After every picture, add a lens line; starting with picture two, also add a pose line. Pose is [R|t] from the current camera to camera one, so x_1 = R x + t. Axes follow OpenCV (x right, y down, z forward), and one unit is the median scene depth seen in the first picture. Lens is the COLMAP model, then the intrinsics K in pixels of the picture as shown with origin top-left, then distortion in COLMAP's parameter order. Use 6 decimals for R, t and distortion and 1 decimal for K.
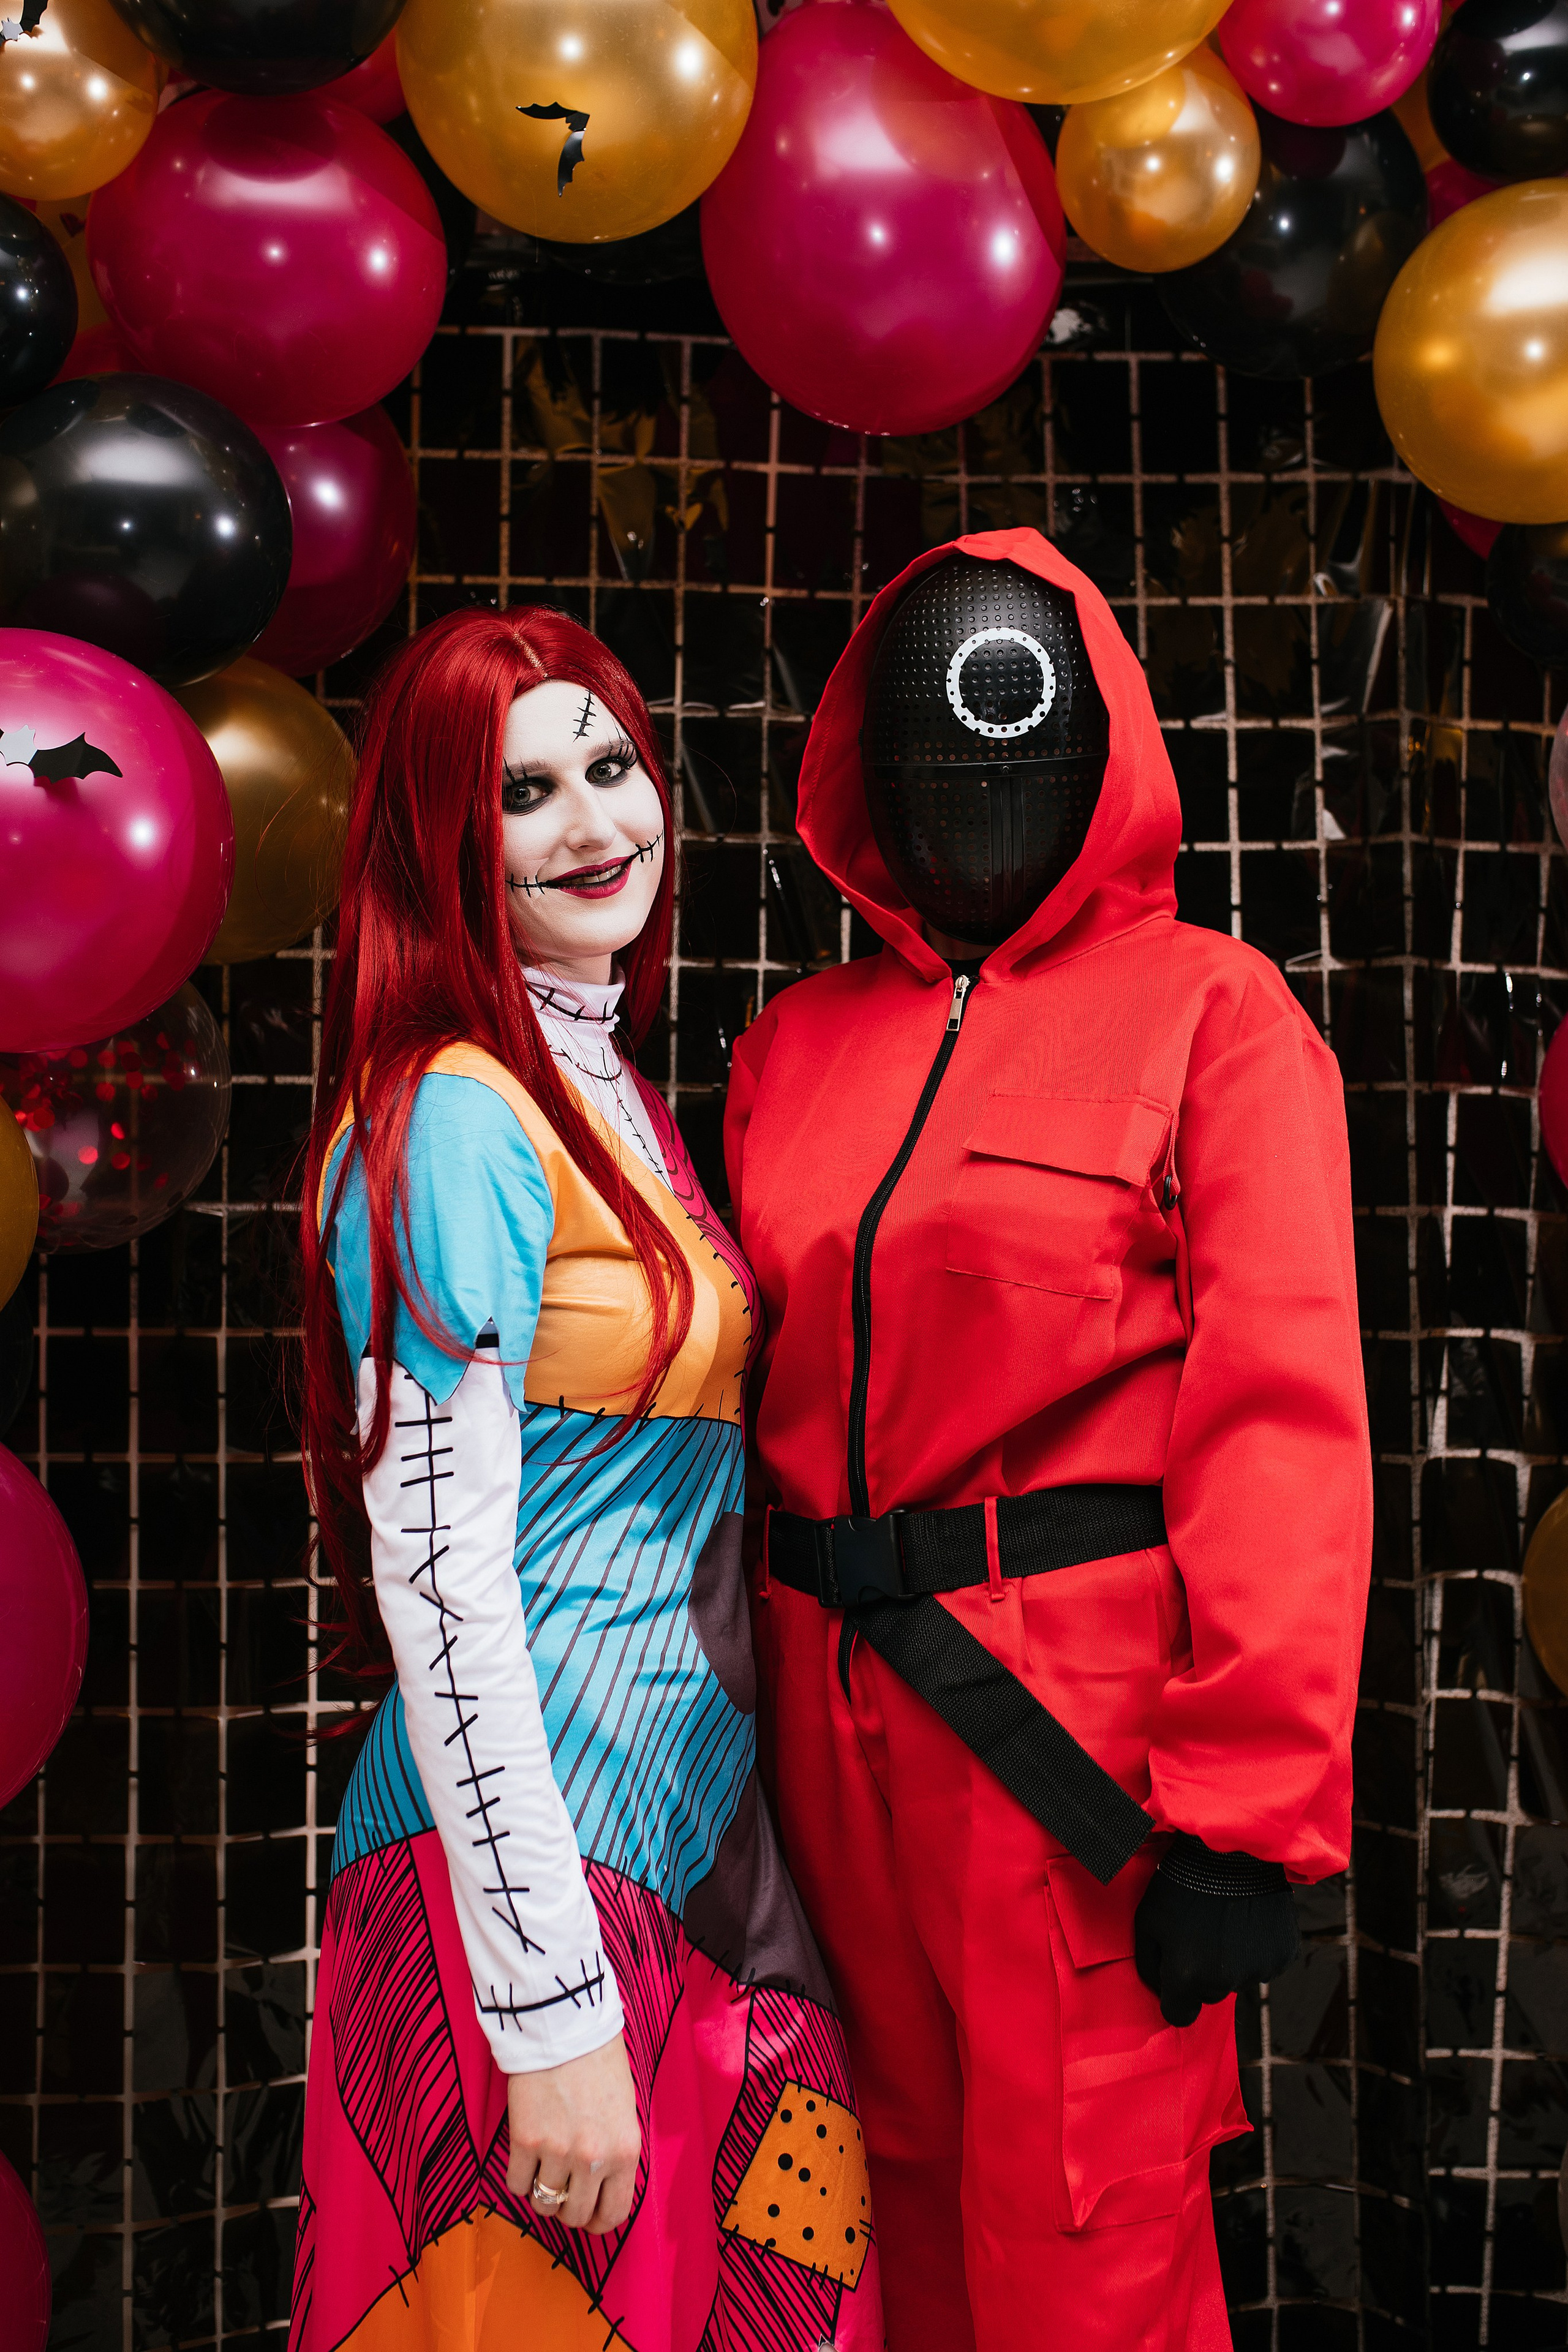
lens RADIAL K [[2427.0, 0, 843.4], [0, 2427.0, 1109.1], [0, 0, 1]] dist [-0.060870, 0.082998]
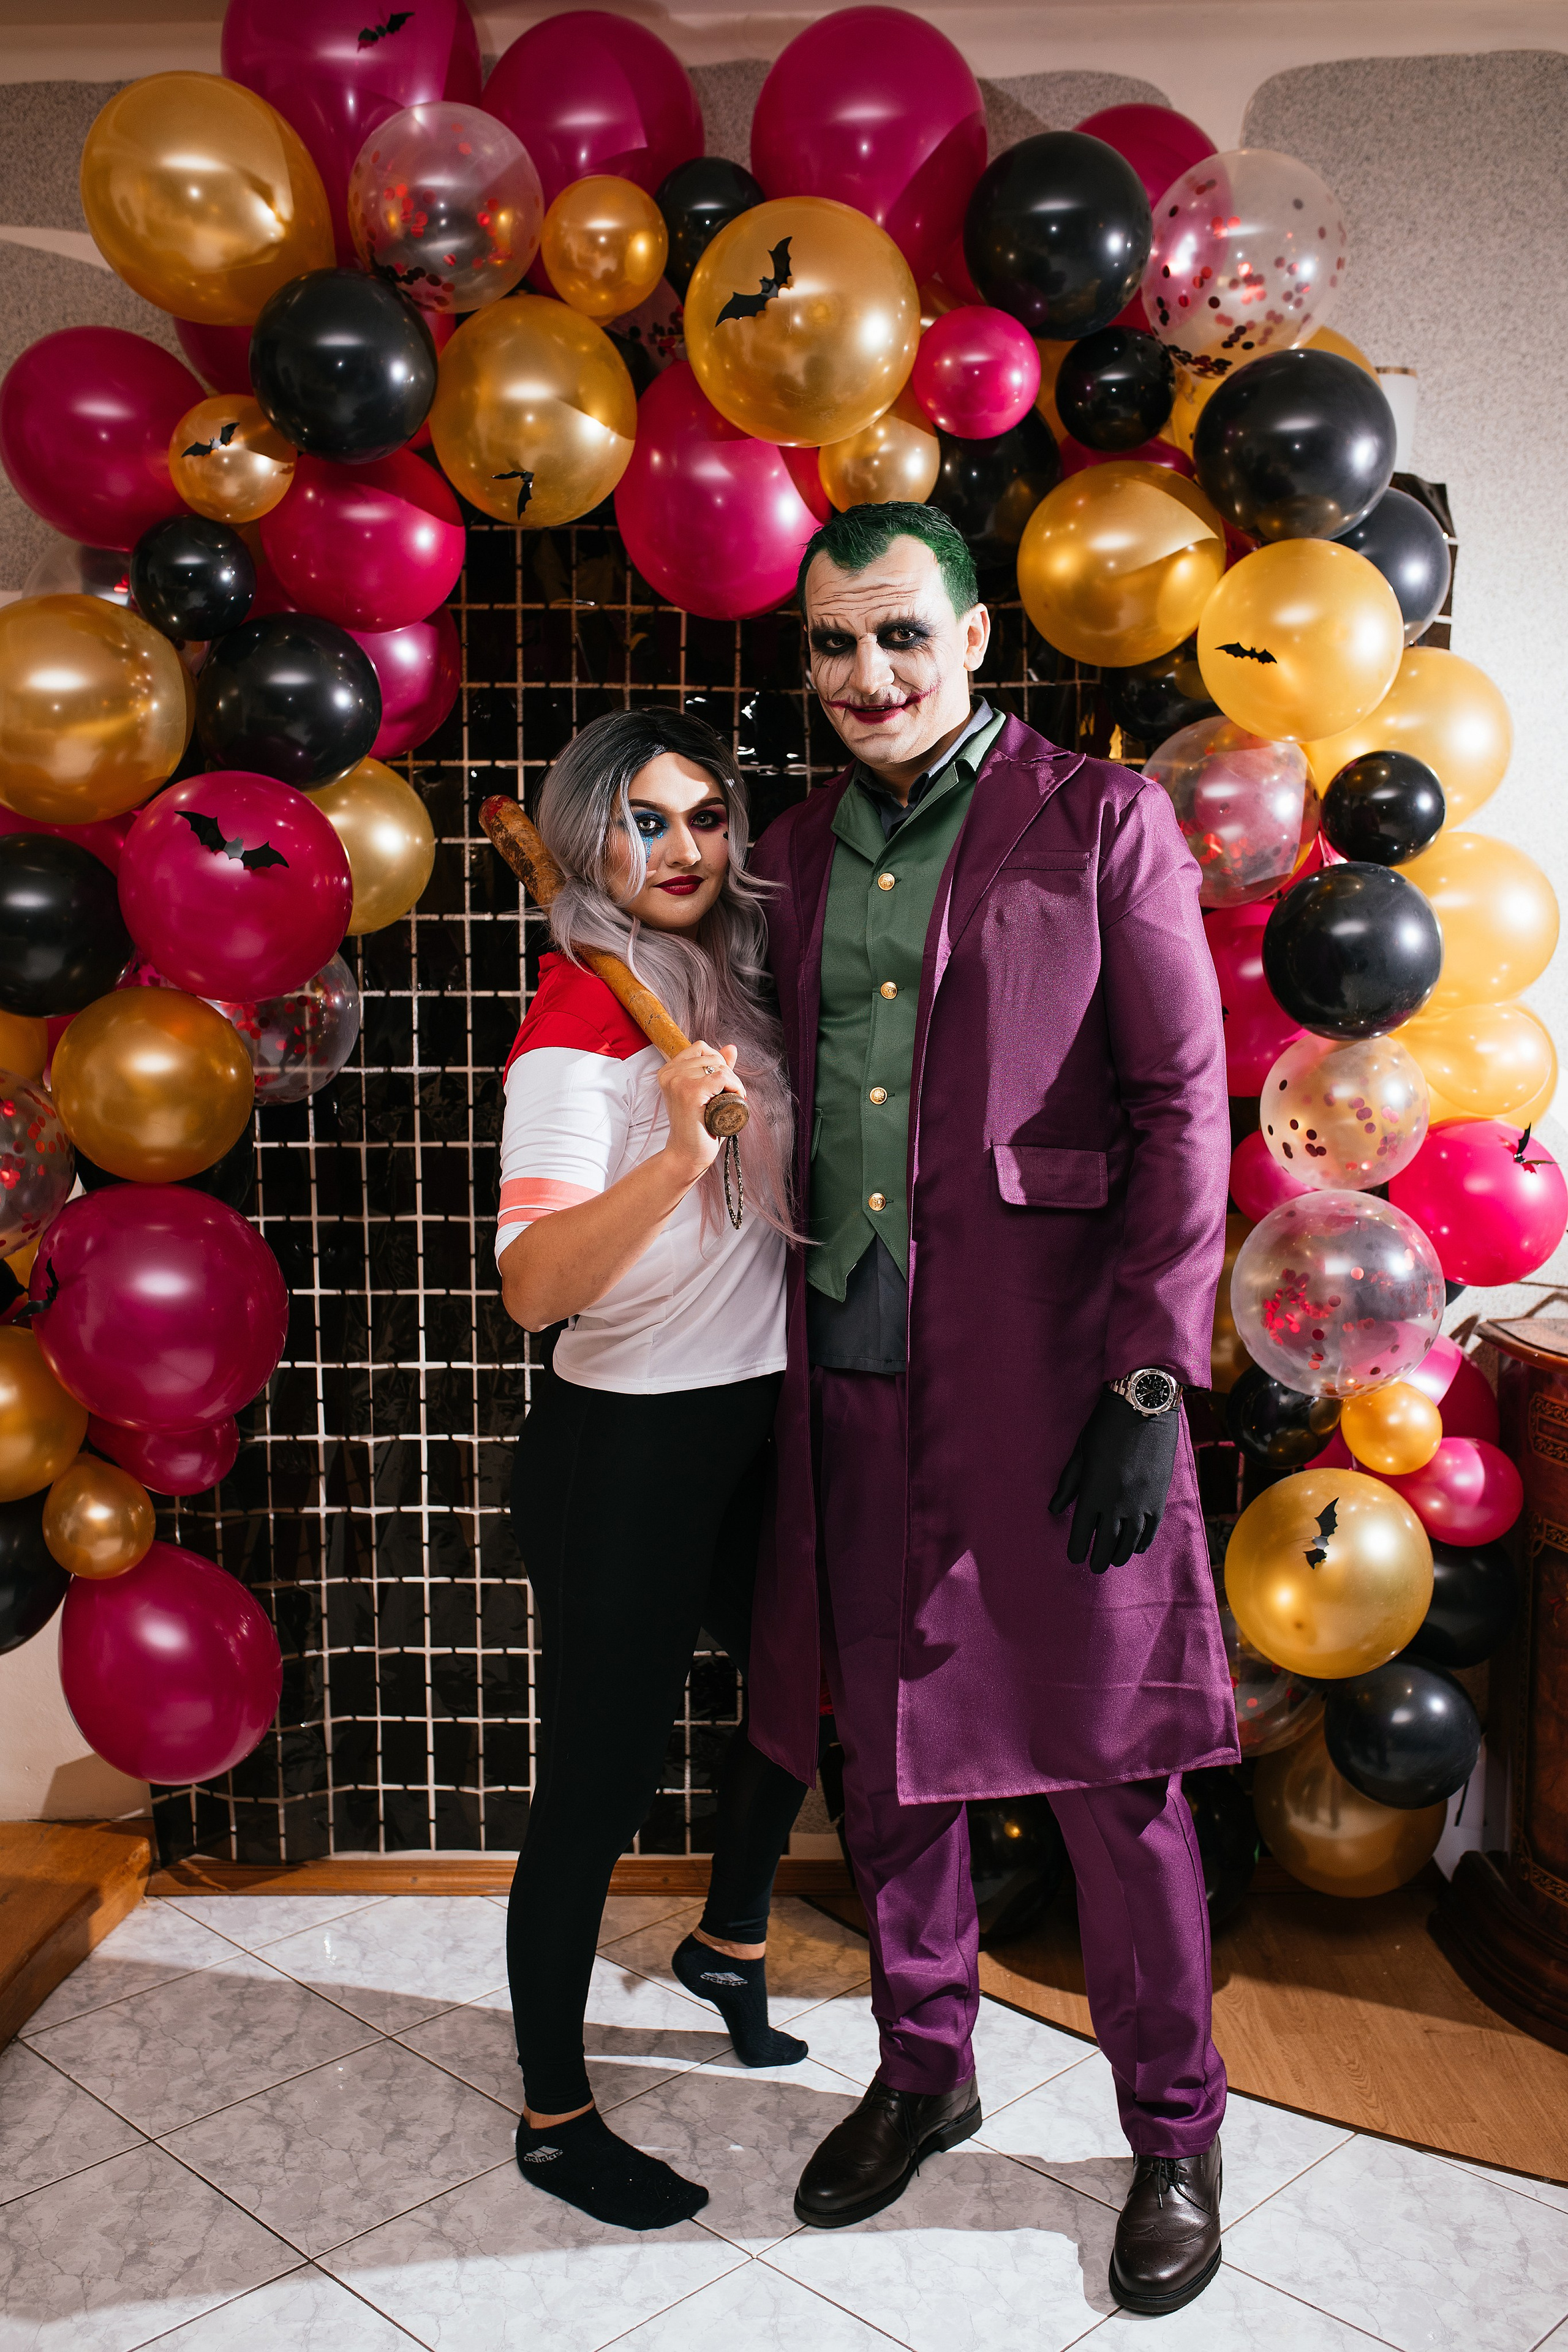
lens RADIAL K [[2247.4, 0, 793.2], [0, 2247.4, 1180.9], [0, 0, 1]] dist [-0.060632, 0.080720]
pose [[0.996865, 0.000498, -0.079125, 0.161845], [0.008952, 0.992850, 0.119036, -0.064740], [0.078618, -0.119371, 0.989732, -0.515566]]
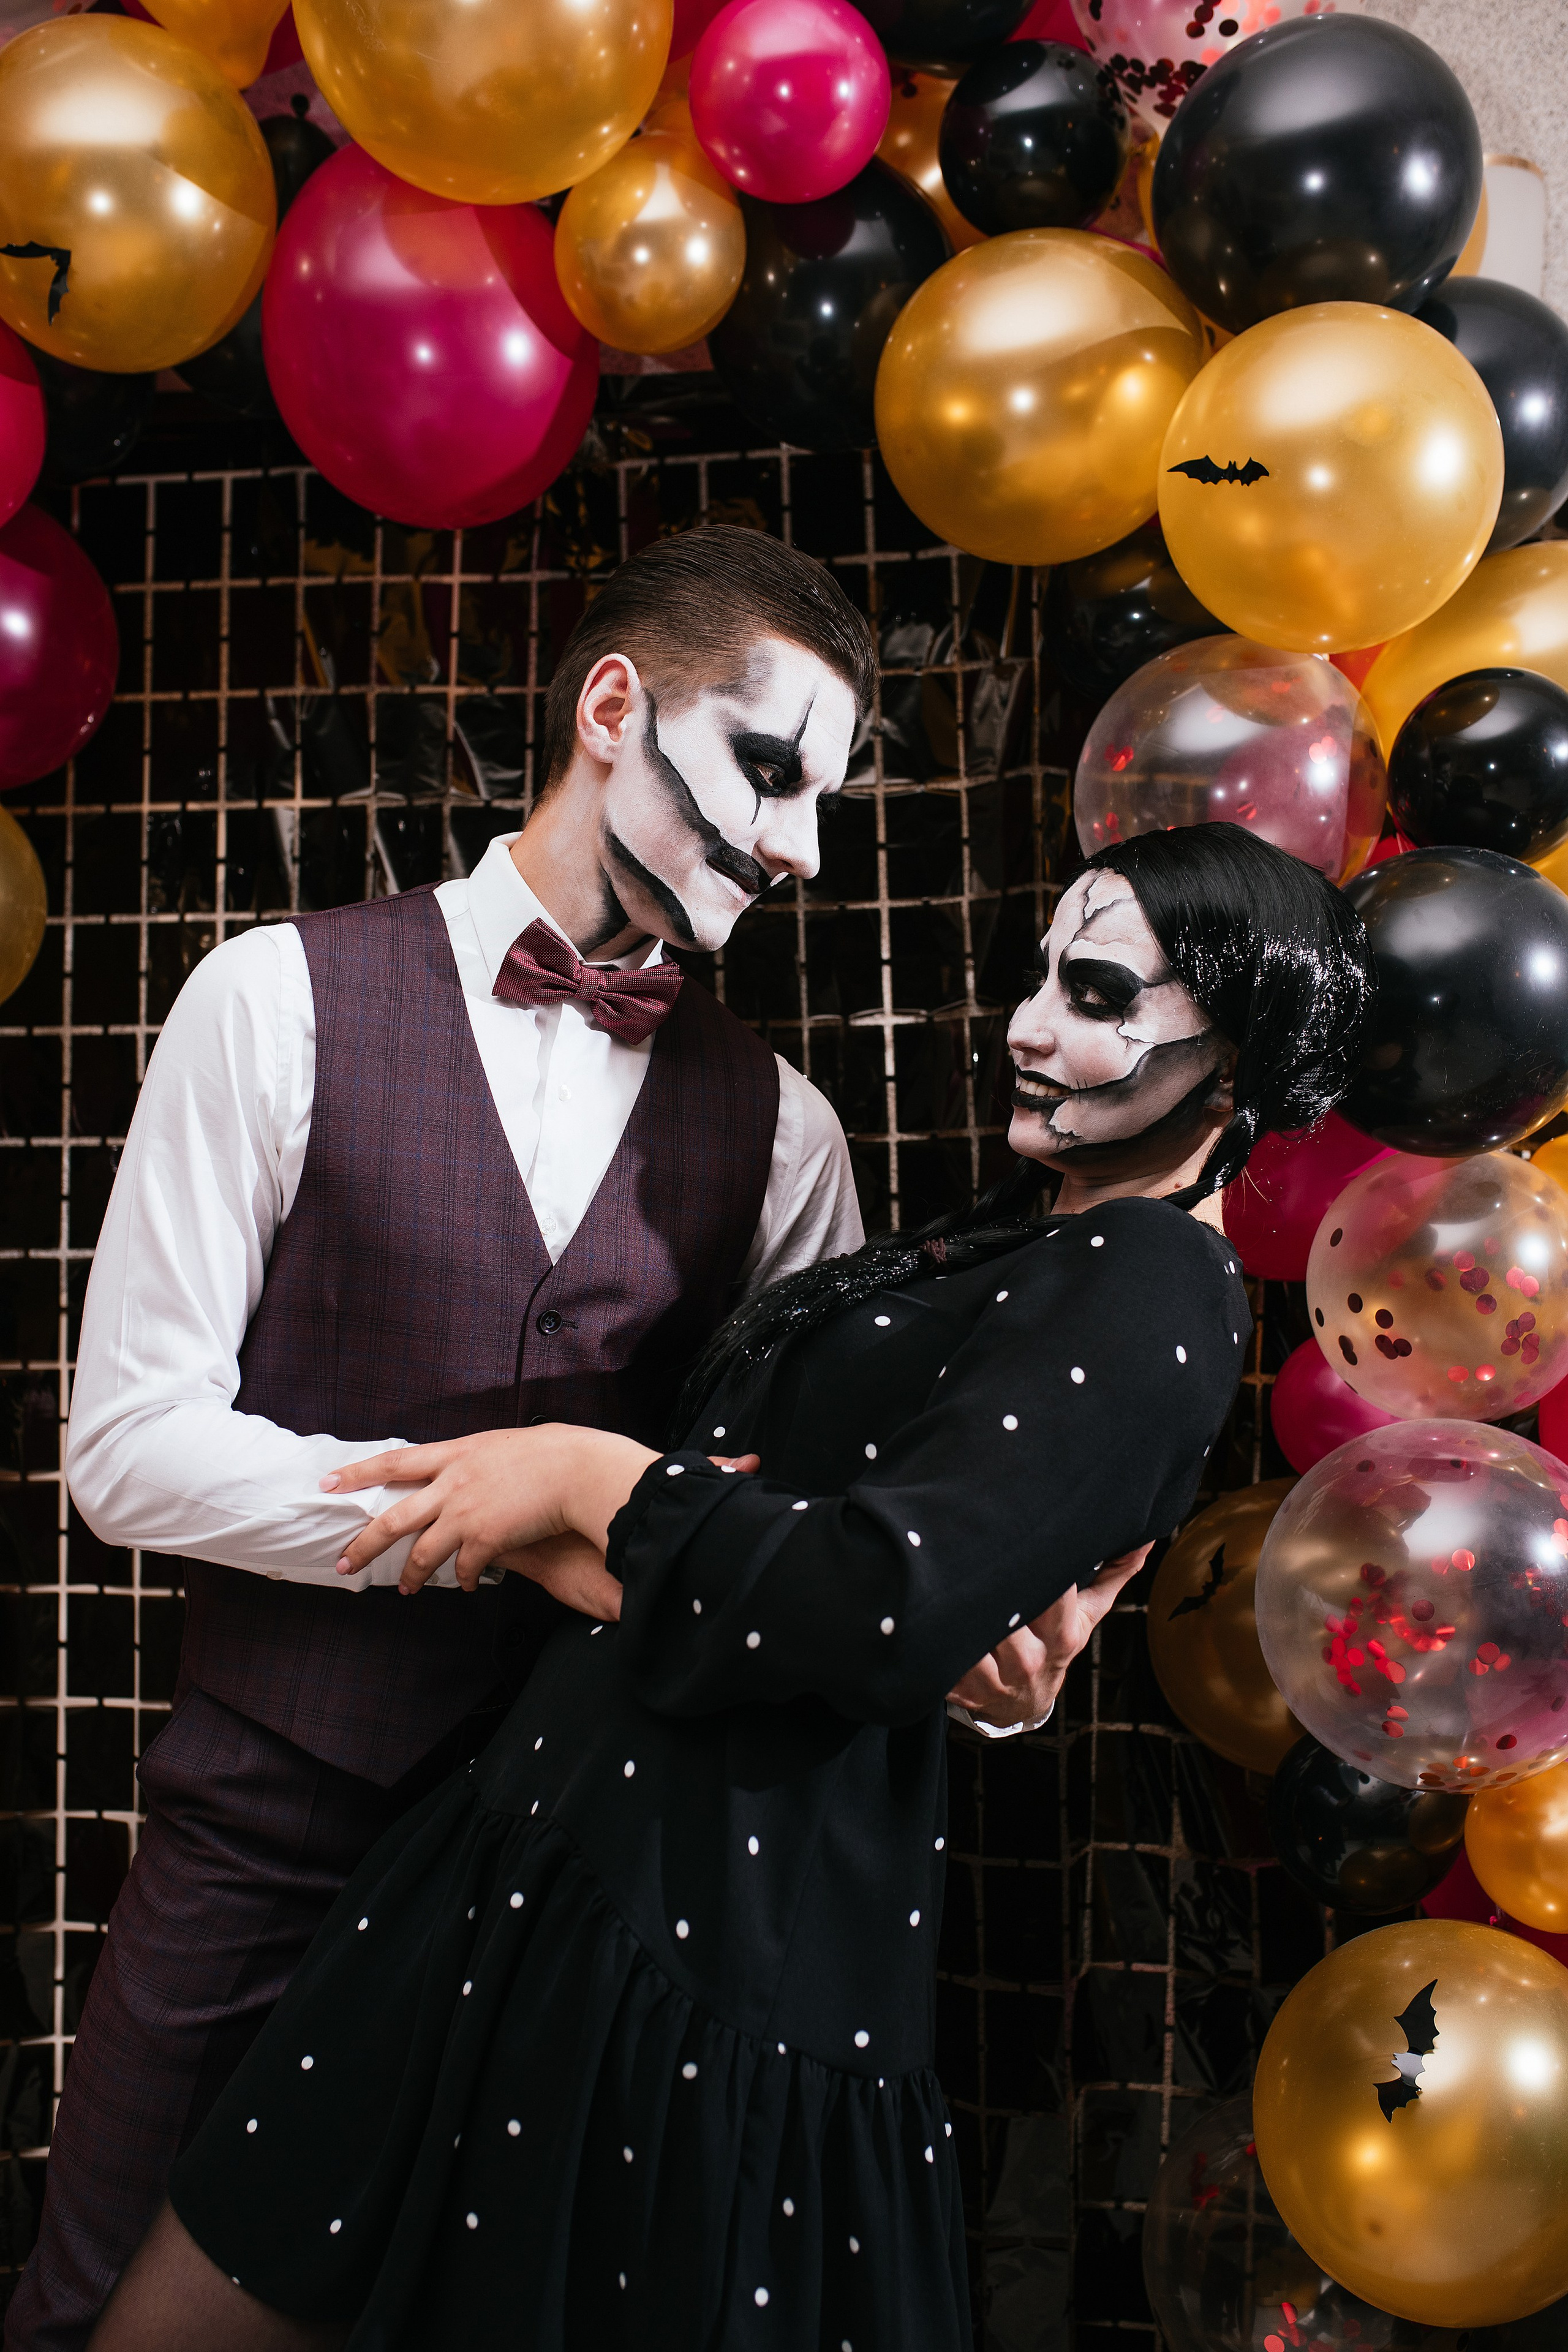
lens RADIAL K [[2247.4, 0, 793.2], [0, 2247.4, 1180.9], [0, 0, 1]] dist [-0.060632, 0.080720]
pose [[0.980837, -0.016797, -0.194103, 0.315349], [0.008716, 0.999062, -0.042410, 0.053369], [0.194633, 0.039905, 0.980064, 0.043318]]
